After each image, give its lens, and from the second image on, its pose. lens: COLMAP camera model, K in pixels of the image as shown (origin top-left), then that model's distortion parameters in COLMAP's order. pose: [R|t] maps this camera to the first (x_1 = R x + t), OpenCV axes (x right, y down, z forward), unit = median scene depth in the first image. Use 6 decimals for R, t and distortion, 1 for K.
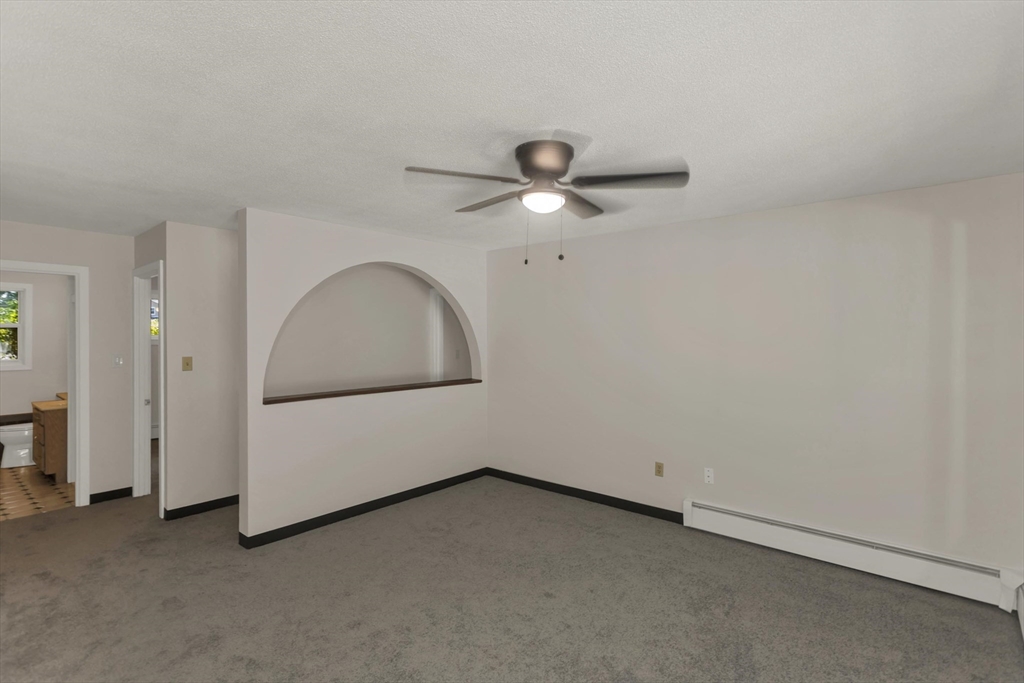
lens RADIAL K [[493.5, 0, 526.2], [0, 493.5, 328.5], [0, 0, 1]] dist [0.006763, -0.001029]
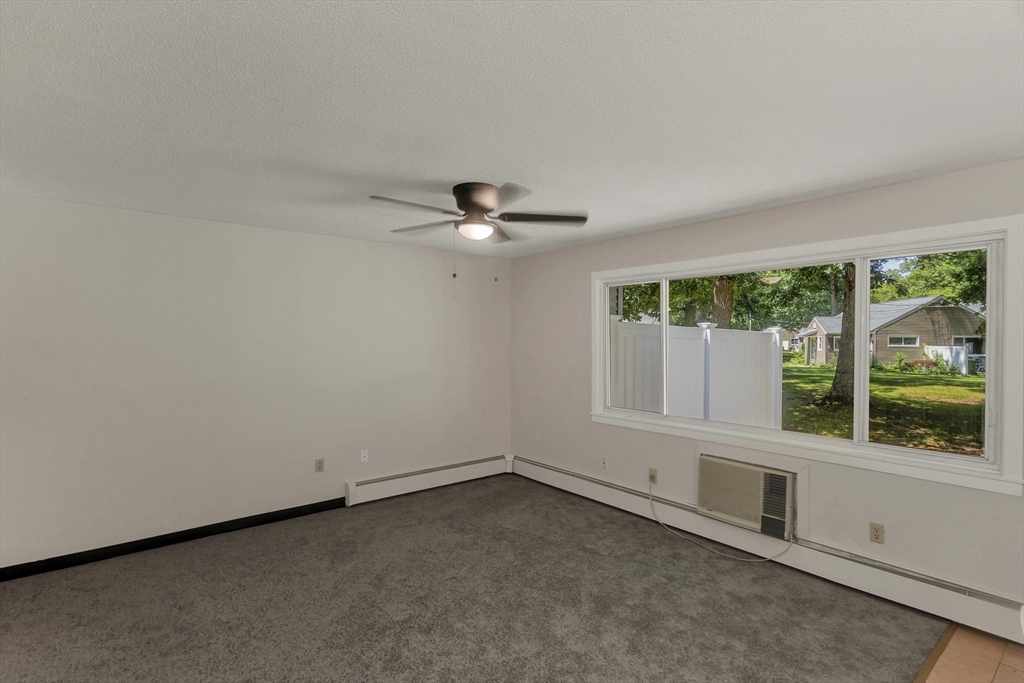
lens RADIAL K [[493.5, 0, 509.1], [0, 493.5, 333.0], [0, 0, 1]] dist [0.006763, -0.001029]
pose [[0.179568, 0.013844, 0.983648, -0.756999], [-0.021529, 0.999717, -0.010140, 0.003445], [-0.983510, -0.019357, 0.179815, 0.448854]]
